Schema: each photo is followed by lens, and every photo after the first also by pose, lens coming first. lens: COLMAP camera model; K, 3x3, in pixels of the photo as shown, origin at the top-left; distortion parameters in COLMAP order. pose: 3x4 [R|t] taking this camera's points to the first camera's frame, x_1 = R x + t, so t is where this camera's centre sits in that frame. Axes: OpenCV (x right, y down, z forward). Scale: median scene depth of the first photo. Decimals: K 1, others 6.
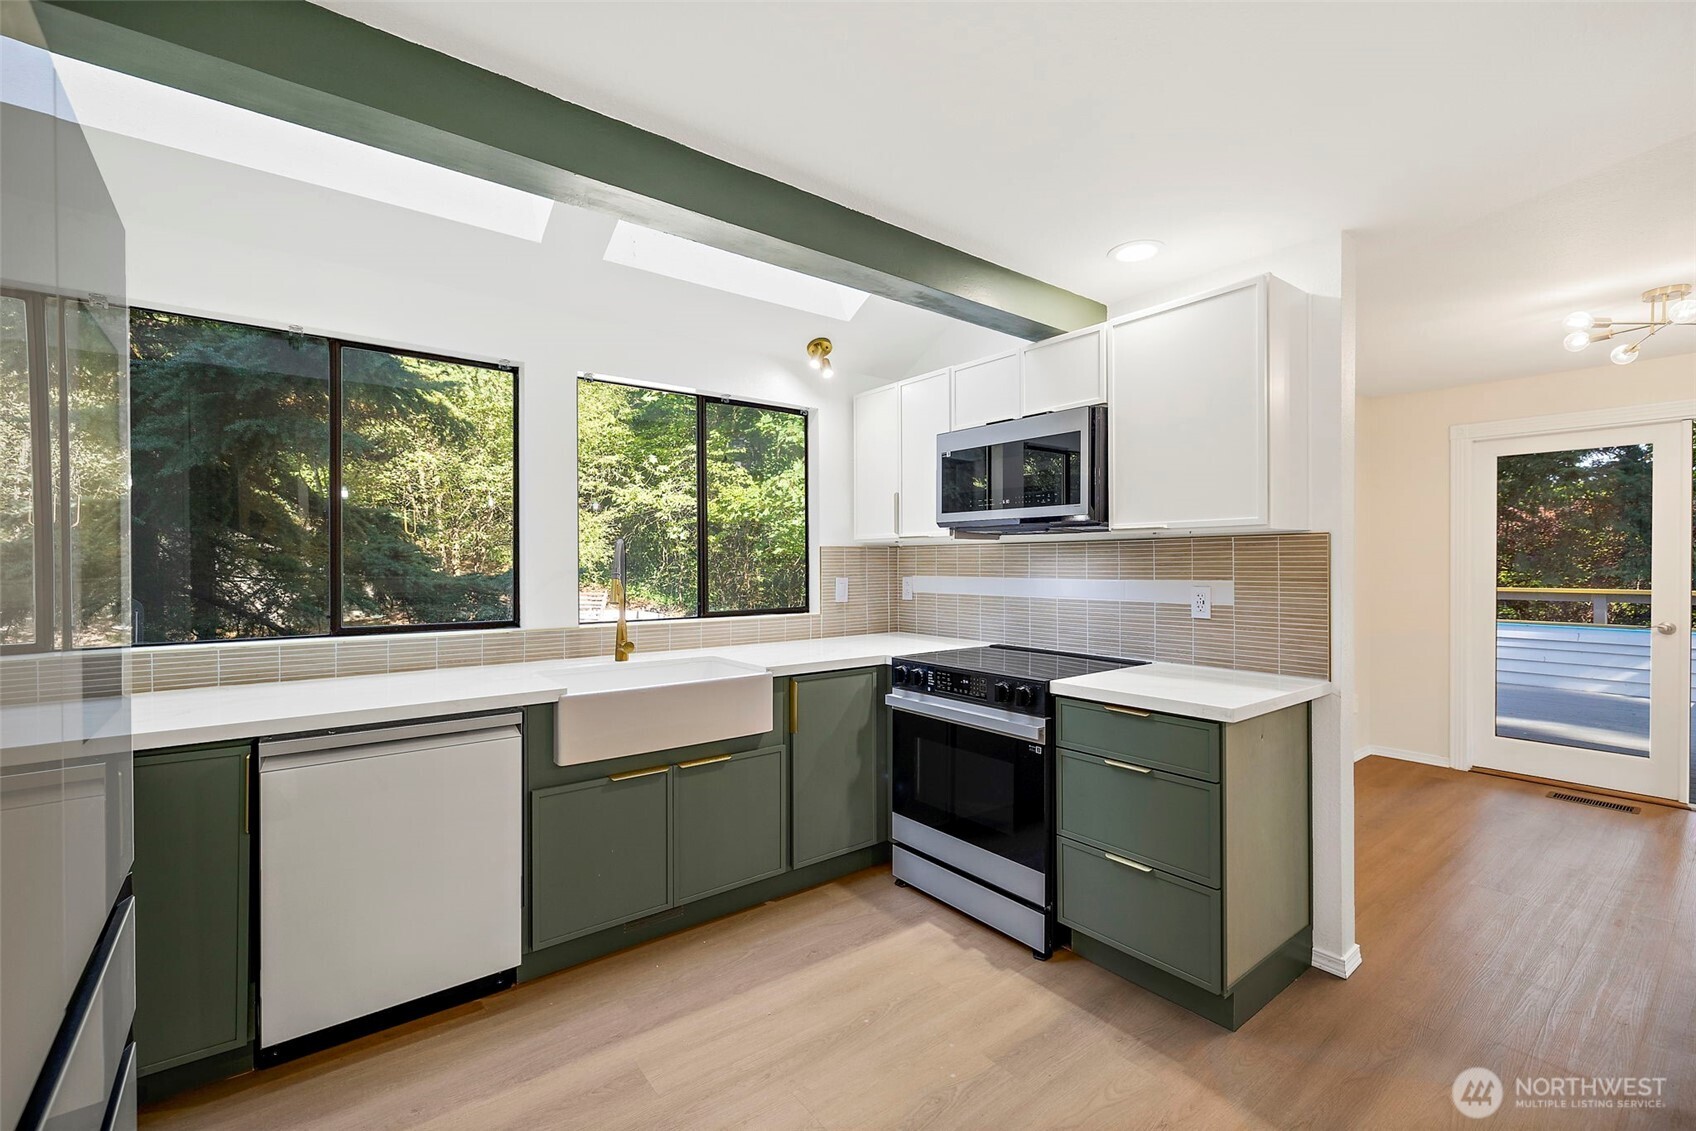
lens RADIAL K [[733.6, 0, 848.0], [0, 733.6, 565.5], [0, 0, 1]] dist [-0.001310, -0.000105]
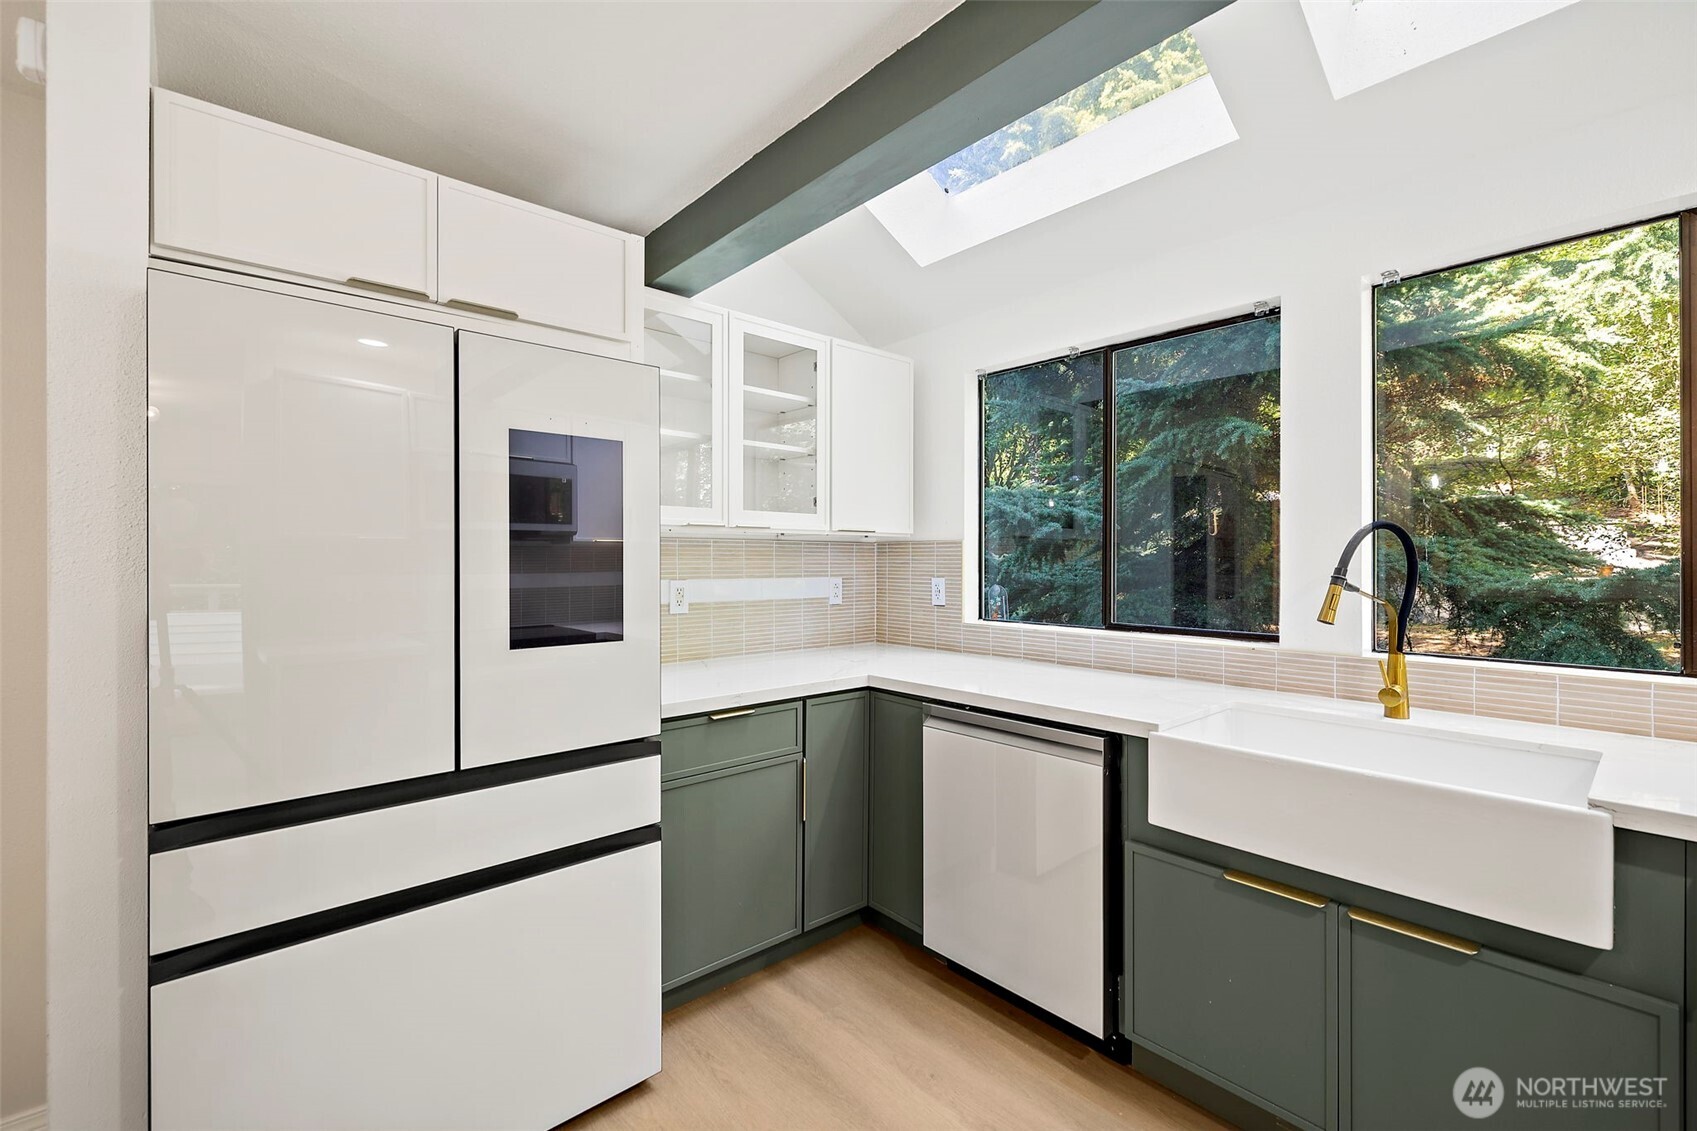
lens RADIAL K [[723.9, 0, 853.4], [0, 723.9, 563.3], [0, 0, 1]] dist [-0.001248, -0.000227]
pose [[0.062088, 0.003618, -0.998064, 0.286568], [-0.005685, 0.999978, 0.003272, -0.000156], [0.998054, 0.005471, 0.062107, 0.528475]]
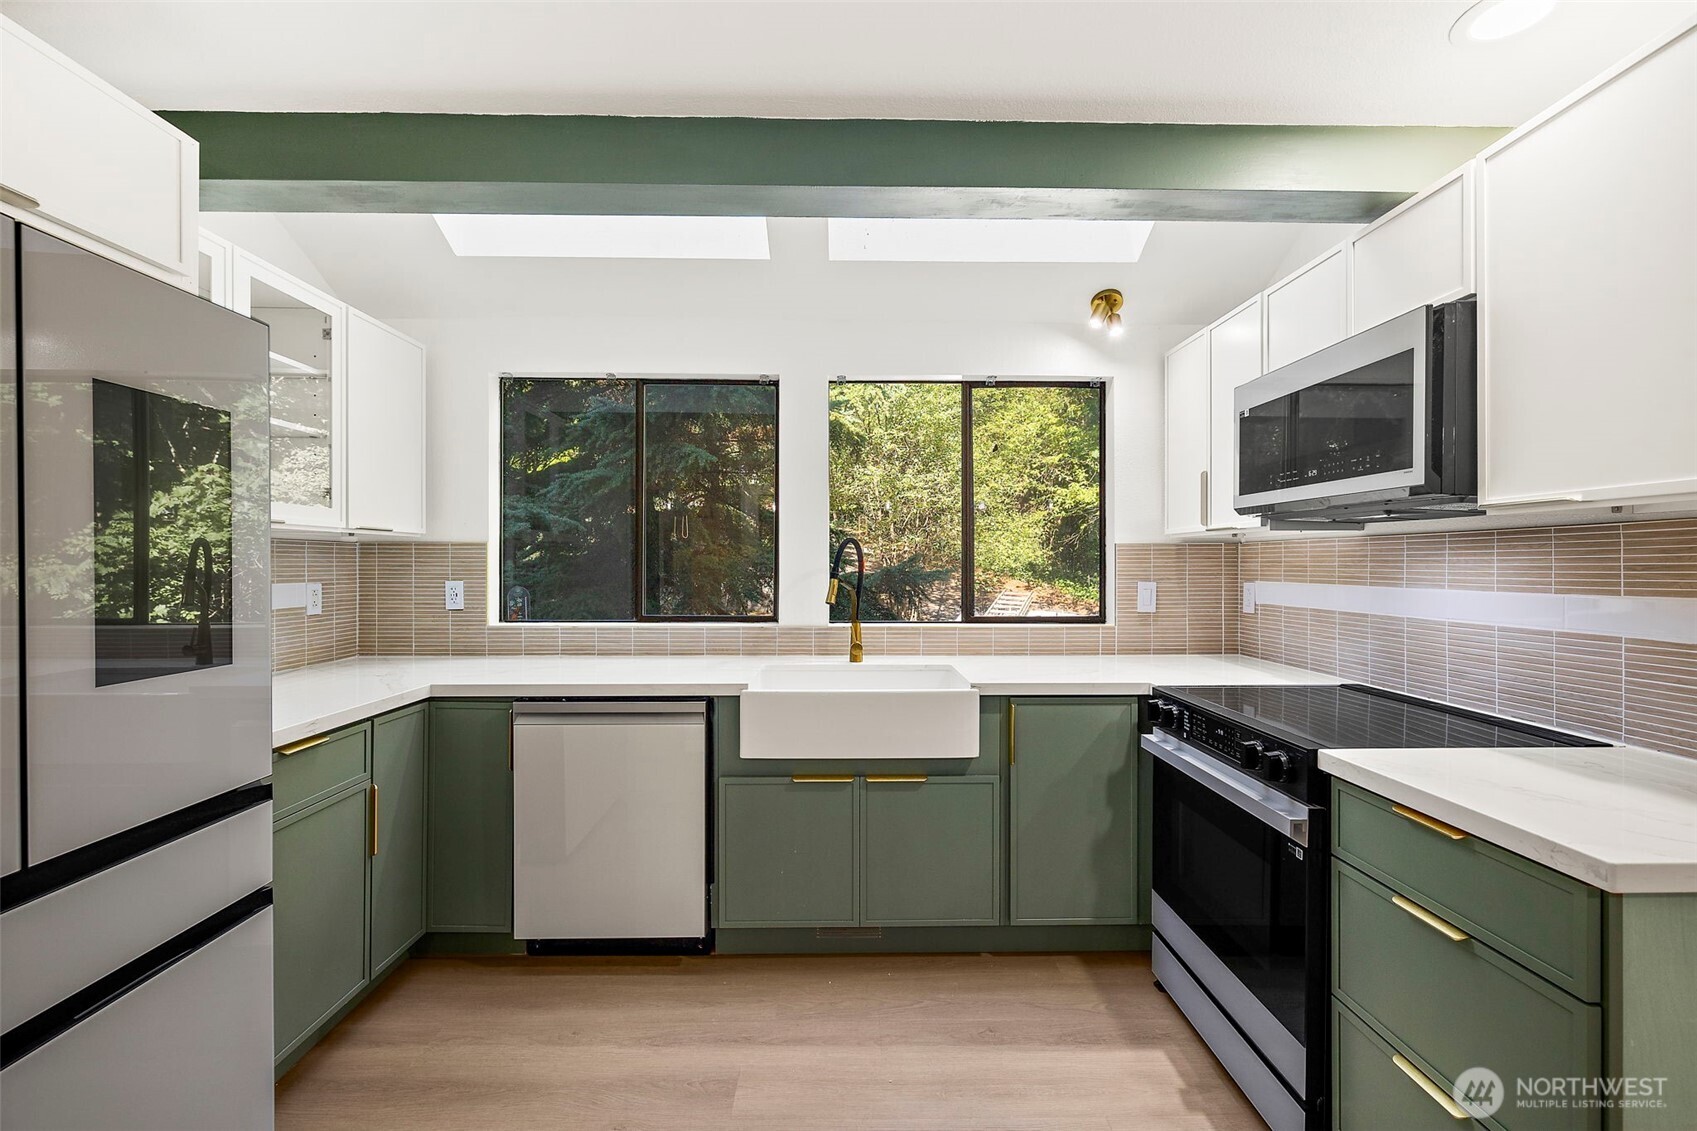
lens RADIAL K [[734.1, 0, 848.5], [0, 734.1, 565.5], [0, 0, 1]] dist [-0.001310, -0.000105]
pose [[0.796510, 0.004285, -0.604610, 0.294776], [-0.004711, 0.999989, 0.000881, -0.000874], [0.604606, 0.002146, 0.796521, 0.216075]]
